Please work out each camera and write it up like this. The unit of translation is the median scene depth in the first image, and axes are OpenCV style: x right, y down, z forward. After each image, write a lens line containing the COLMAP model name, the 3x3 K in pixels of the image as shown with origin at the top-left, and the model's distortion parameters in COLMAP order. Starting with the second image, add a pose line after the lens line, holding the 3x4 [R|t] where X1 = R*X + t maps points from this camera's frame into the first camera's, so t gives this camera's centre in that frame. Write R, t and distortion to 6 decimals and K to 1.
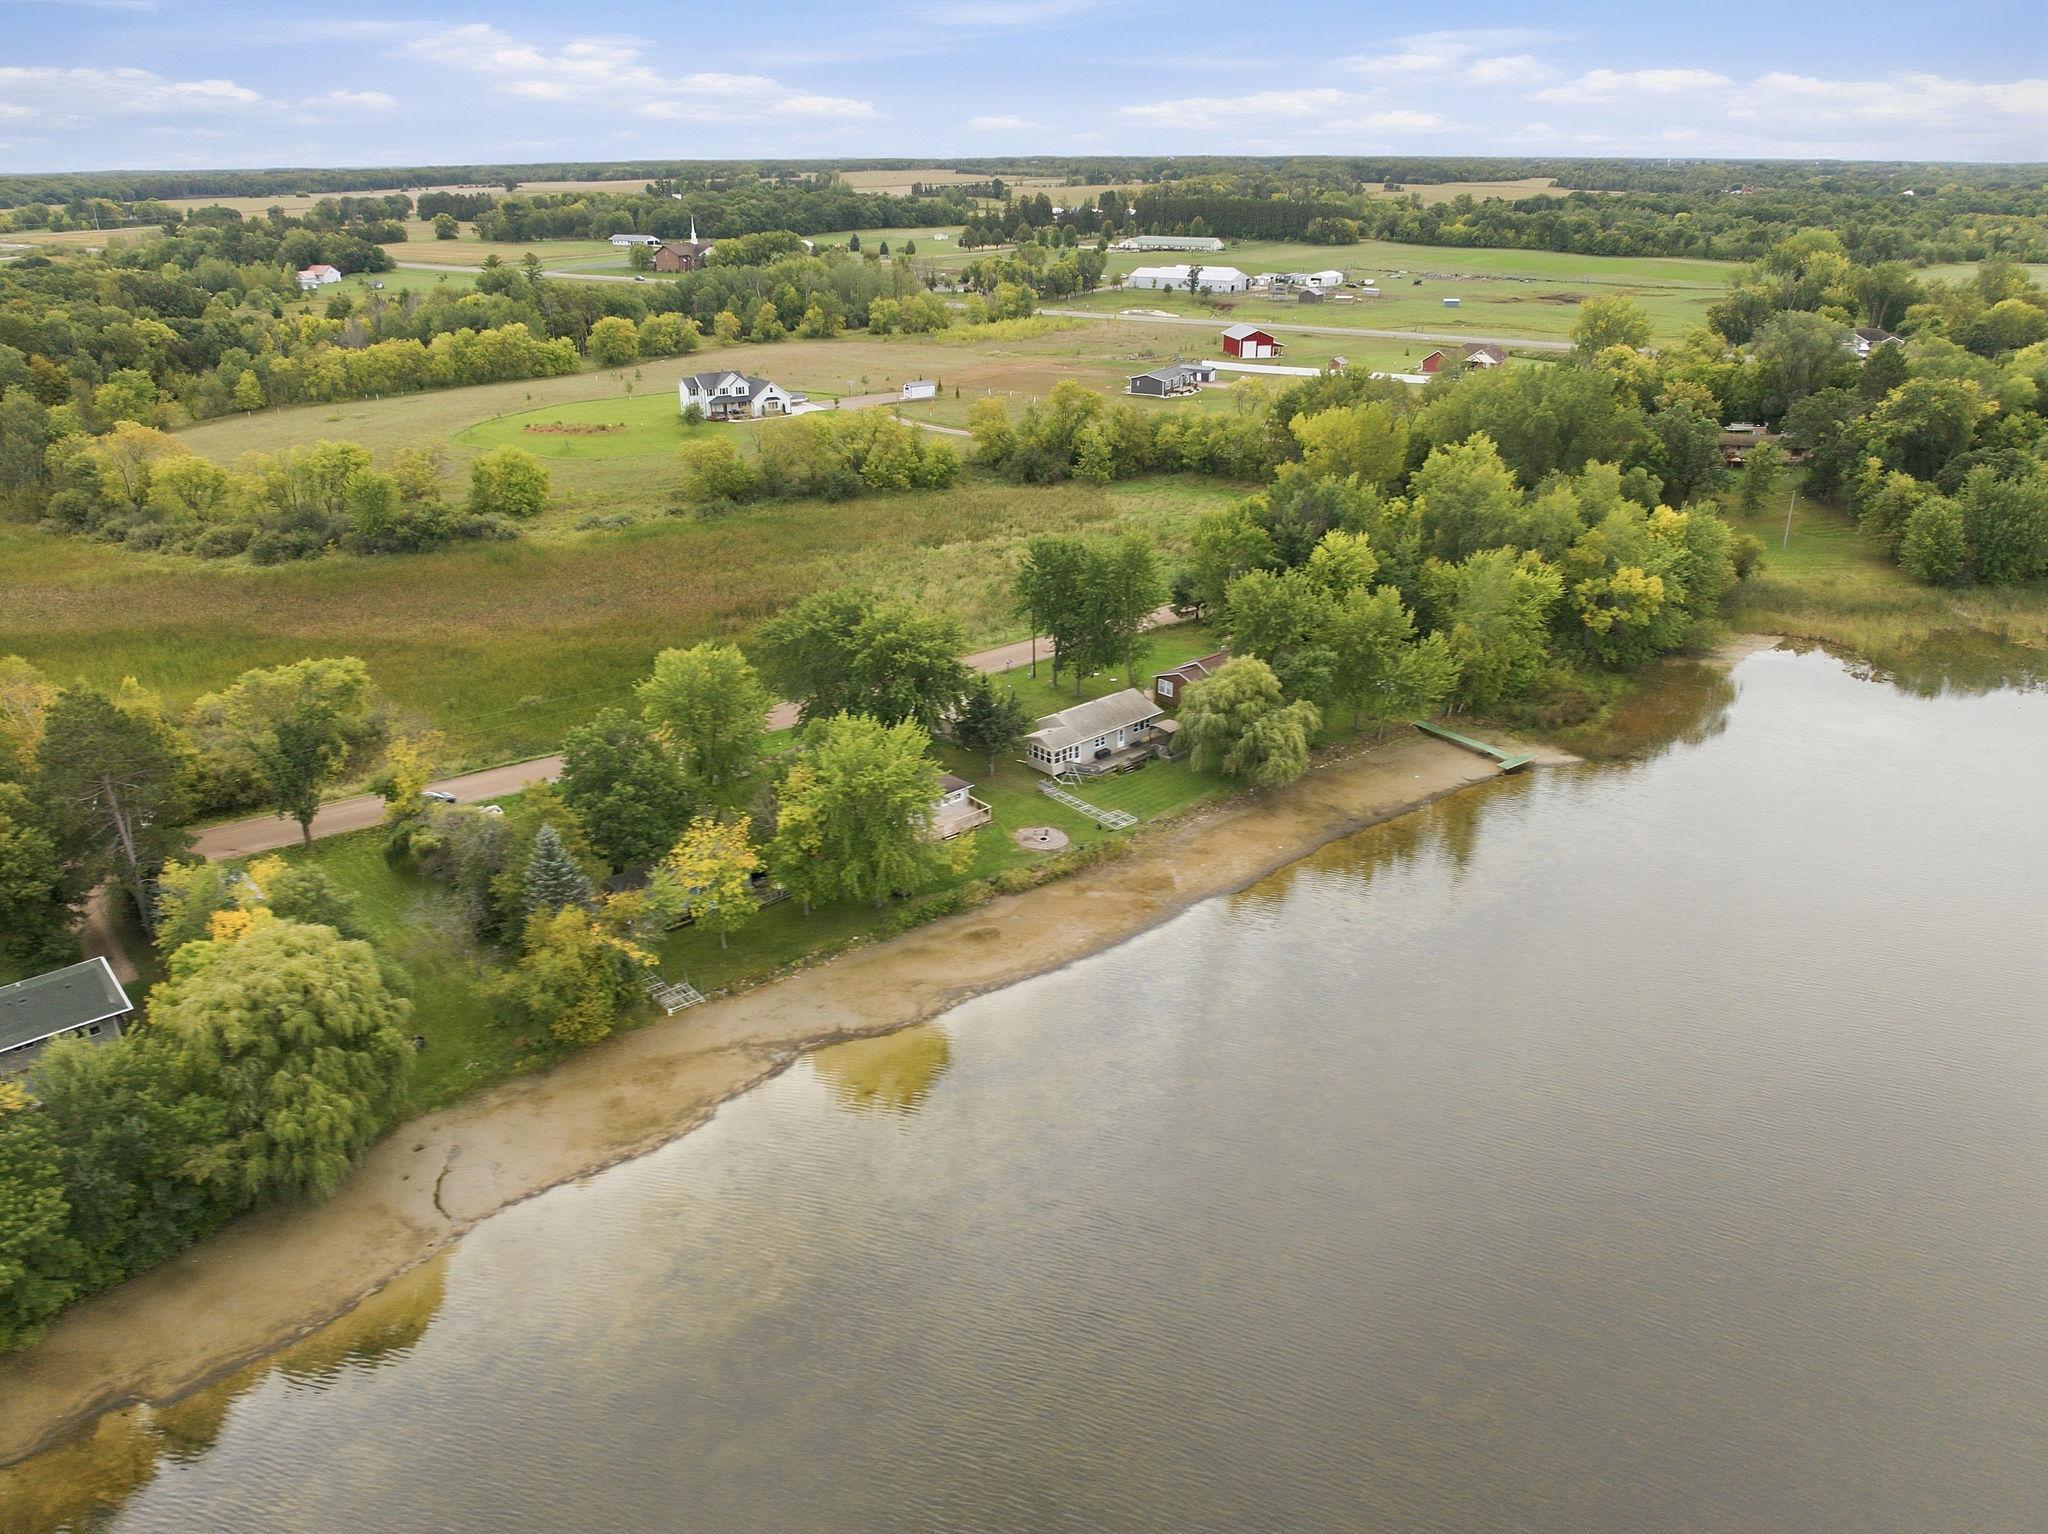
lens RADIAL K [[1434.0, 0, 1024.0], [0, 1434.0, 767.0], [0, 0, 1]] dist [-0.056662, 0.025456]
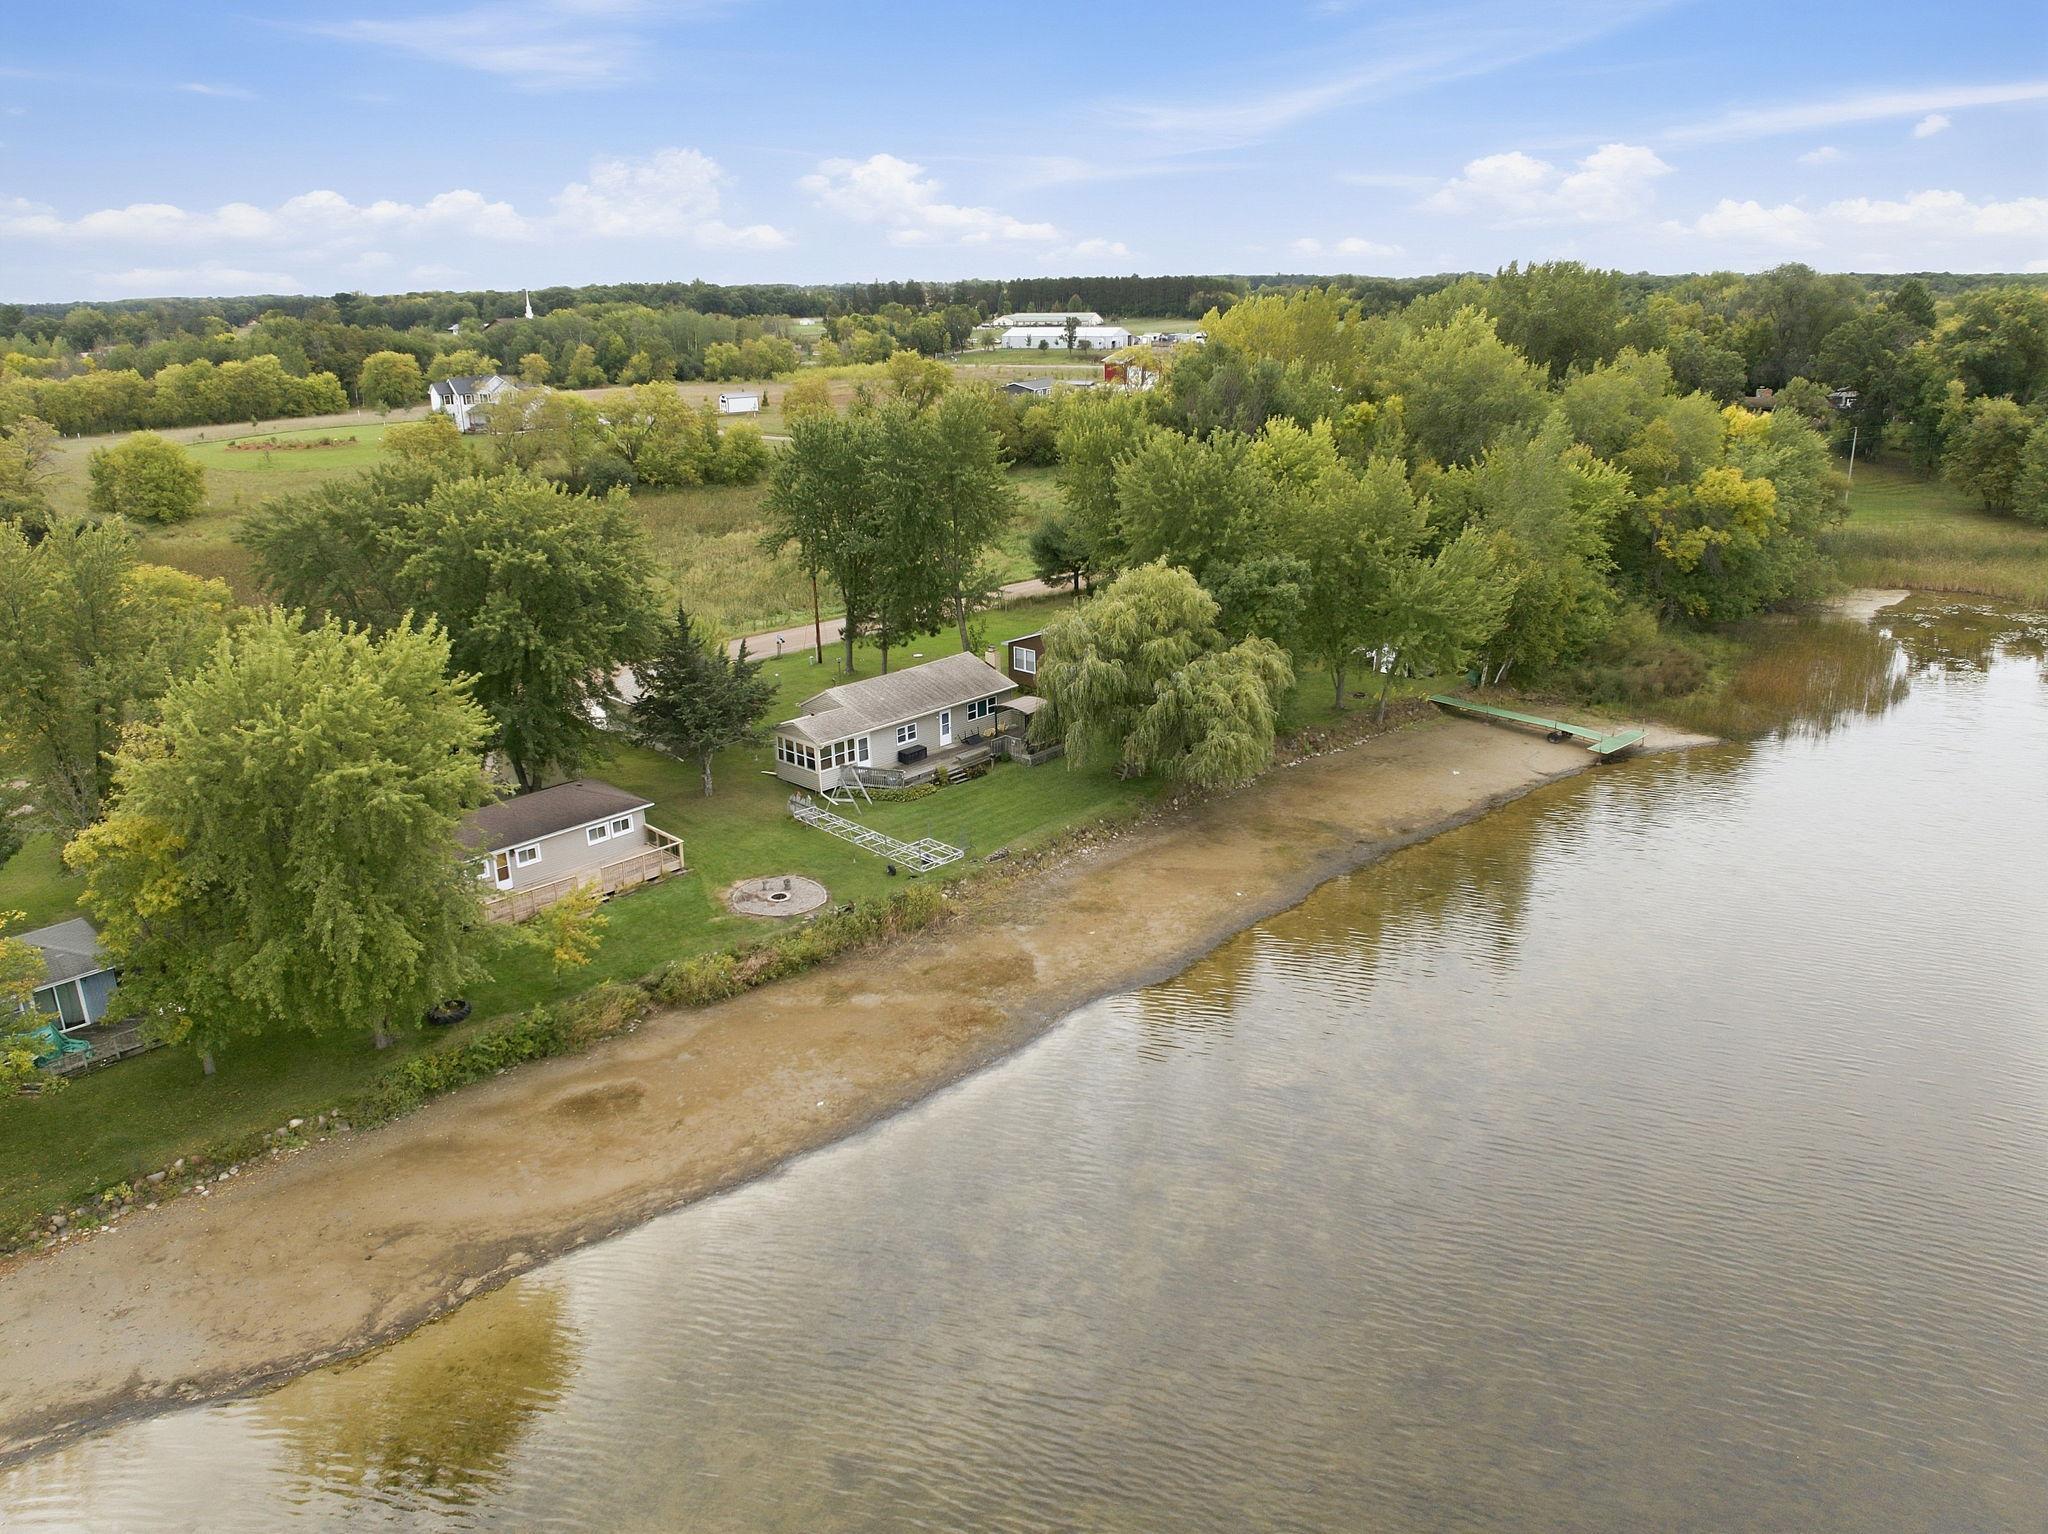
lens RADIAL K [[1436.3, 0, 1024.0], [0, 1436.3, 767.0], [0, 0, 1]] dist [-0.042407, 0.004310]
pose [[0.996925, -0.035937, 0.069637, 0.060226], [0.041568, 0.995834, -0.081164, 0.044629], [-0.066430, 0.083809, 0.994265, 0.437429]]
